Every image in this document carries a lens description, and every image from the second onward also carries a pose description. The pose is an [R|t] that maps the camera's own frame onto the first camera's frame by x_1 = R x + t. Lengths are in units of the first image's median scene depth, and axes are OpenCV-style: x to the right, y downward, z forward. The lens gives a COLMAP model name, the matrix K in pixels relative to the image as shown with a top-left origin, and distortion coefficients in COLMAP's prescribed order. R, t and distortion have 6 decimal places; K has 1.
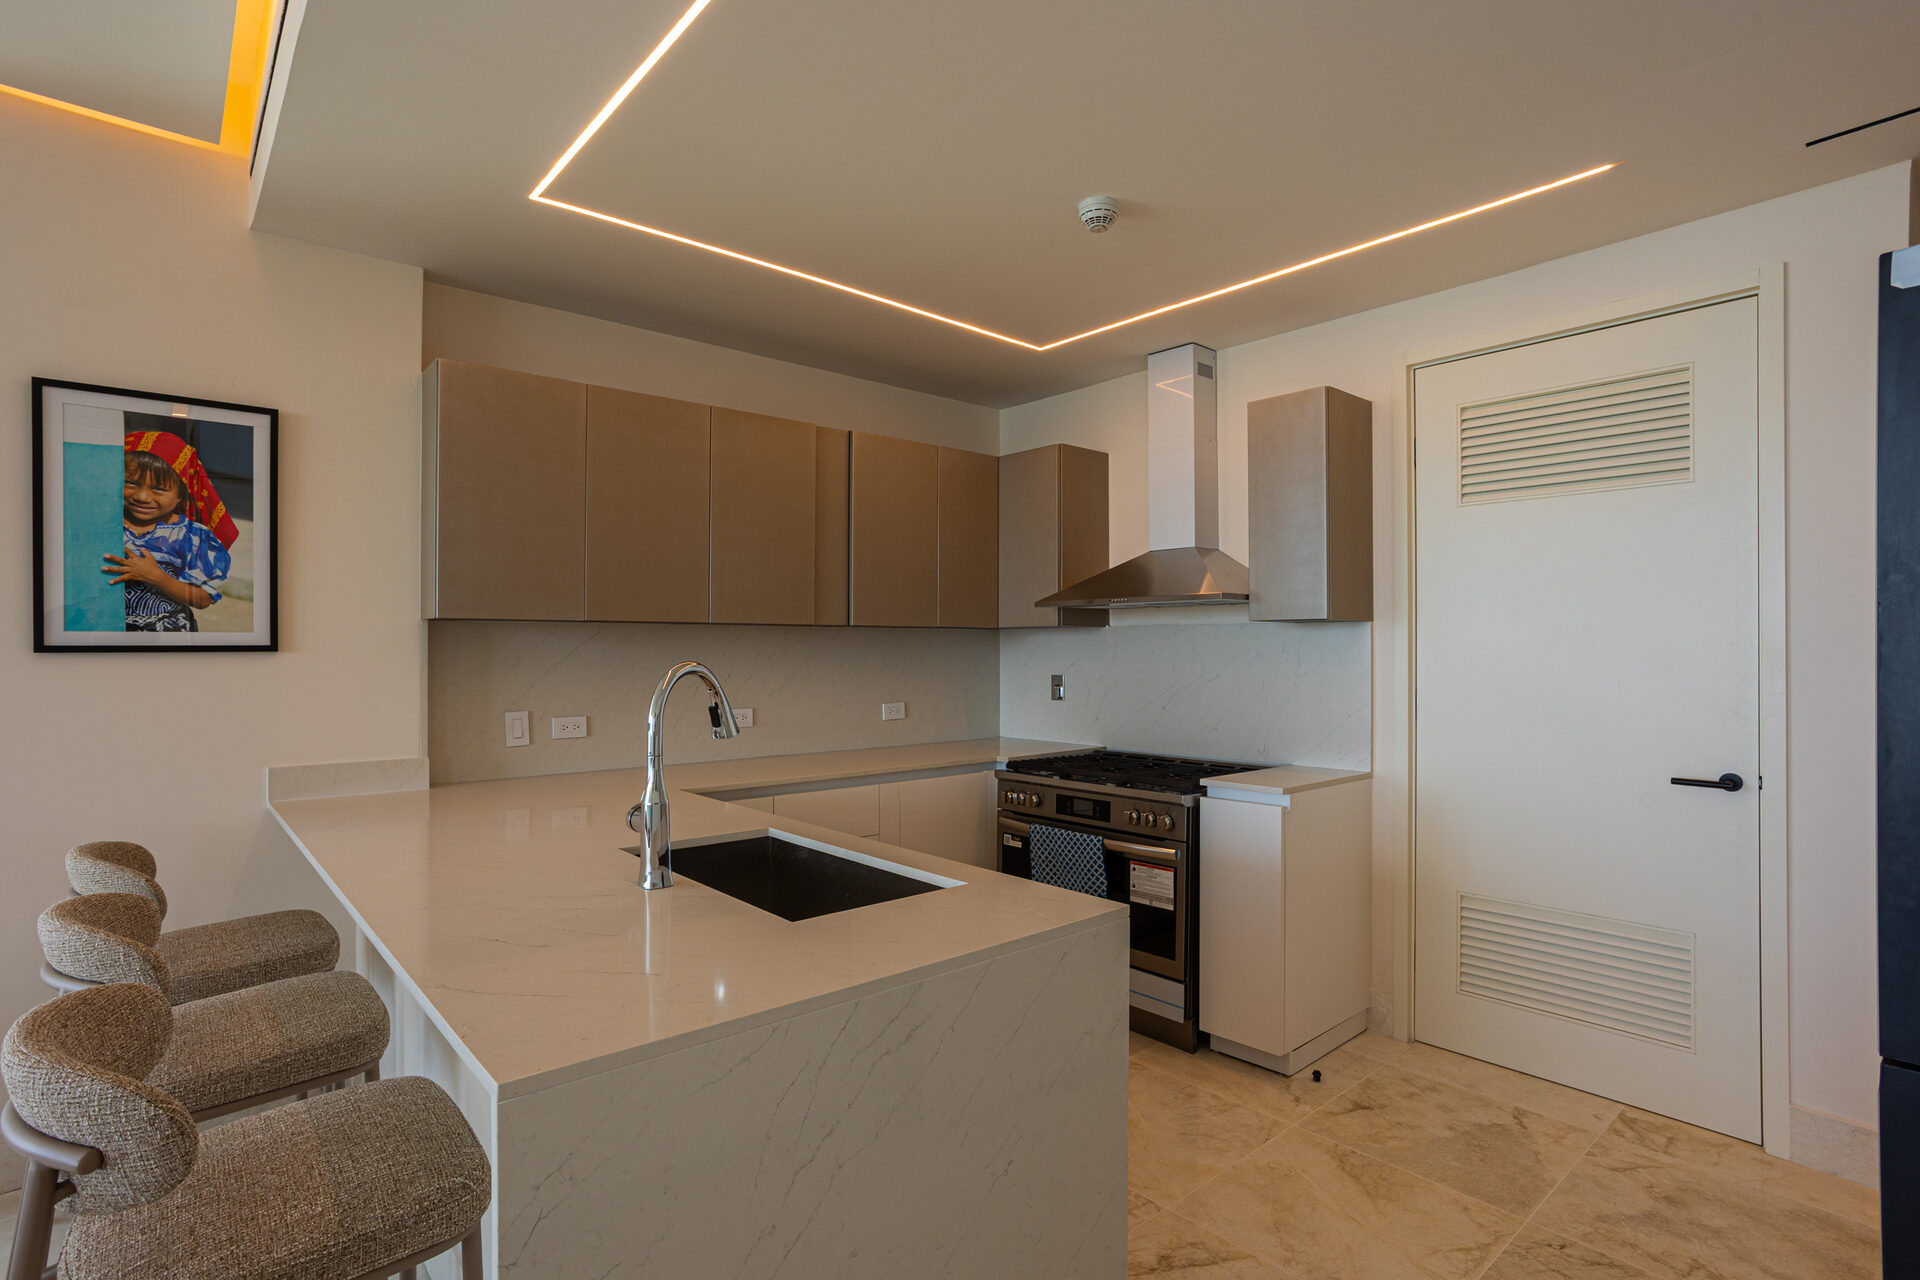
lens RADIAL K [[948.4, 0, 958.3], [0, 948.4, 618.7], [0, 0, 1]] dist [-0.024324, 0.036852]
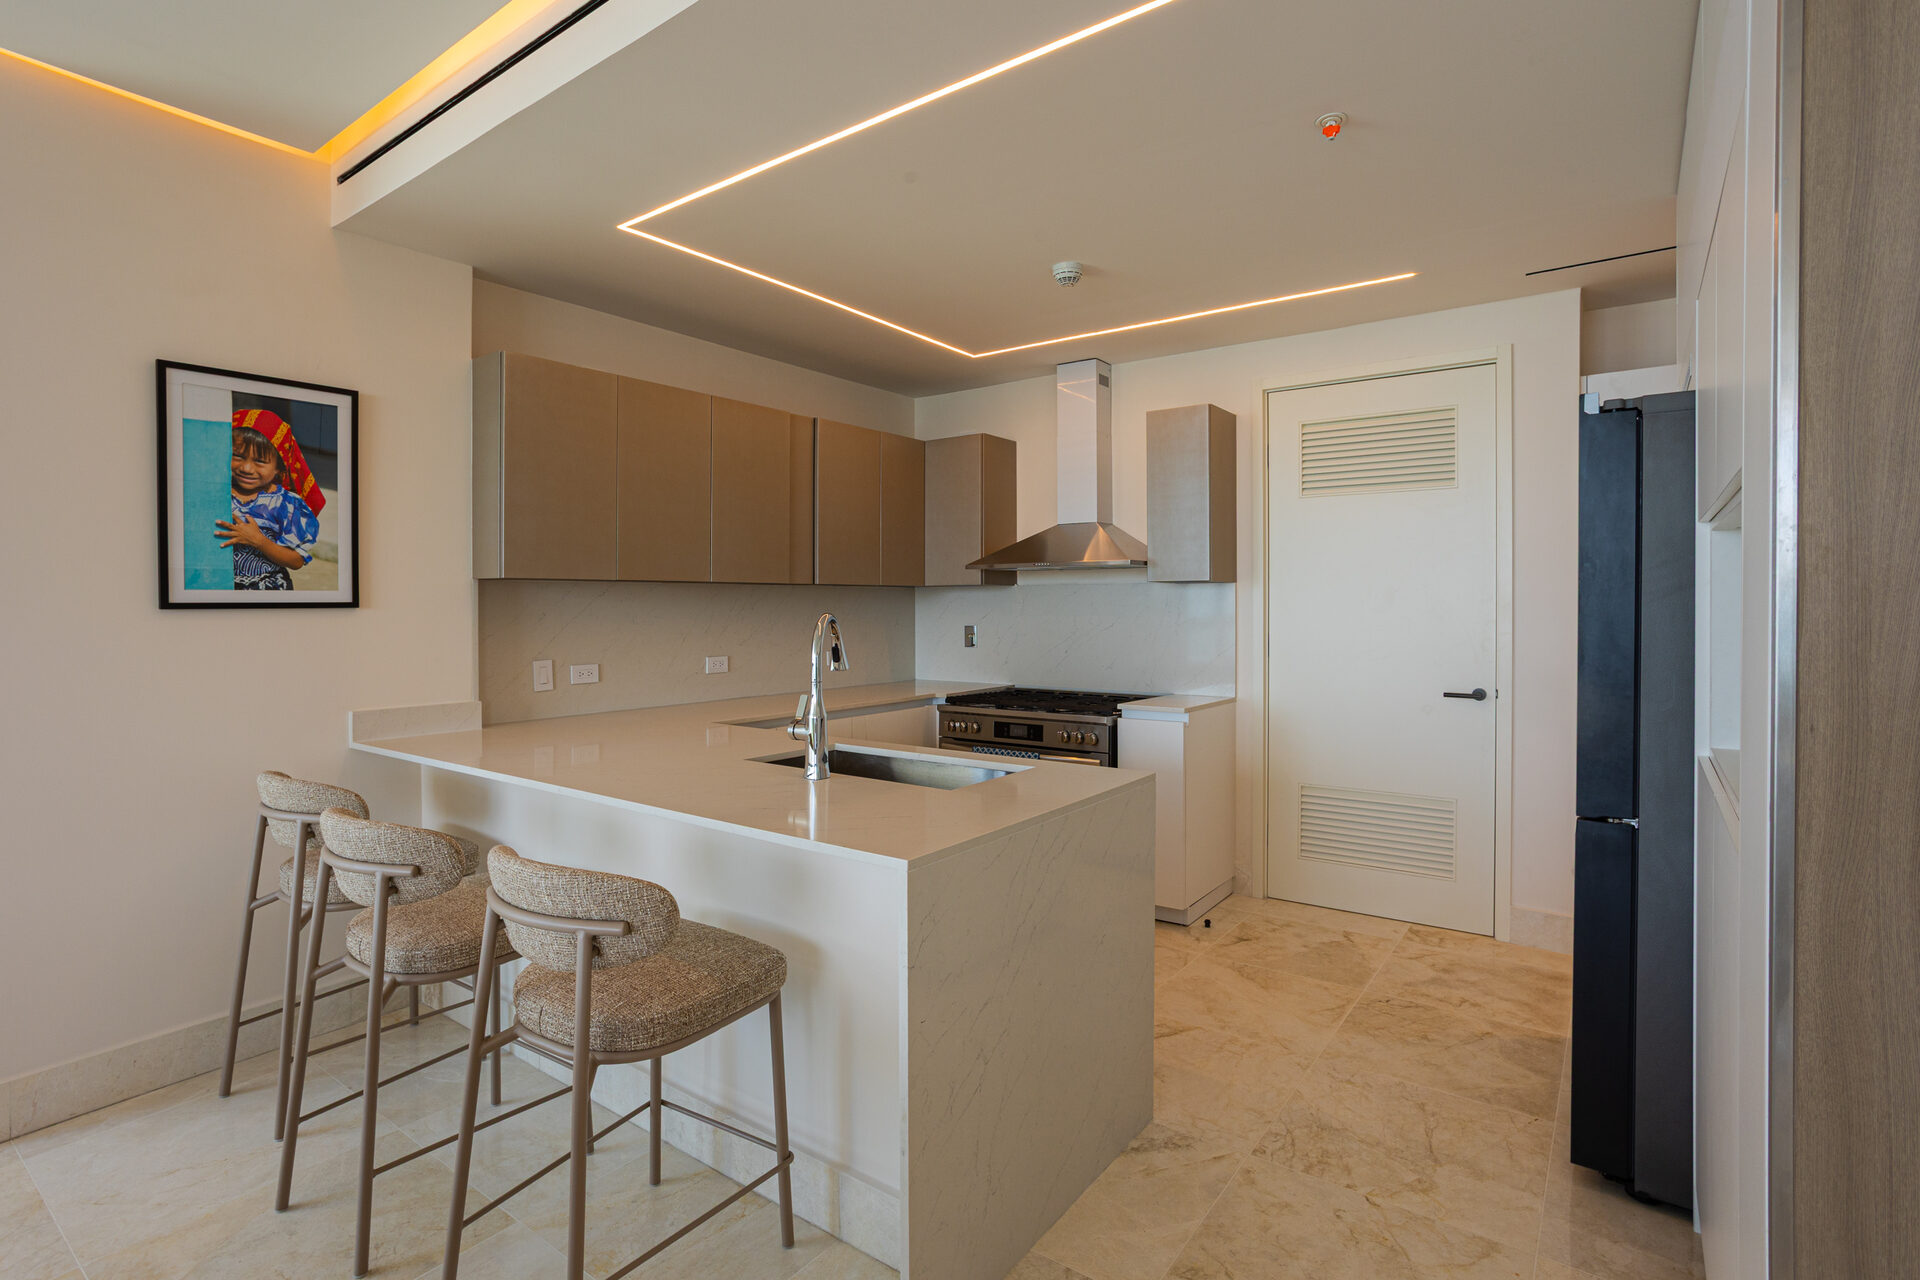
lens RADIAL K [[926.3, 0, 958.8], [0, 926.3, 577.0], [0, 0, 1]] dist [0.000979, 0.031382]
pose [[0.978578, 0.004213, 0.205833, -0.239028], [-0.004878, 0.999984, 0.002725, -0.007714], [-0.205819, -0.003671, 0.978583, -0.212307]]
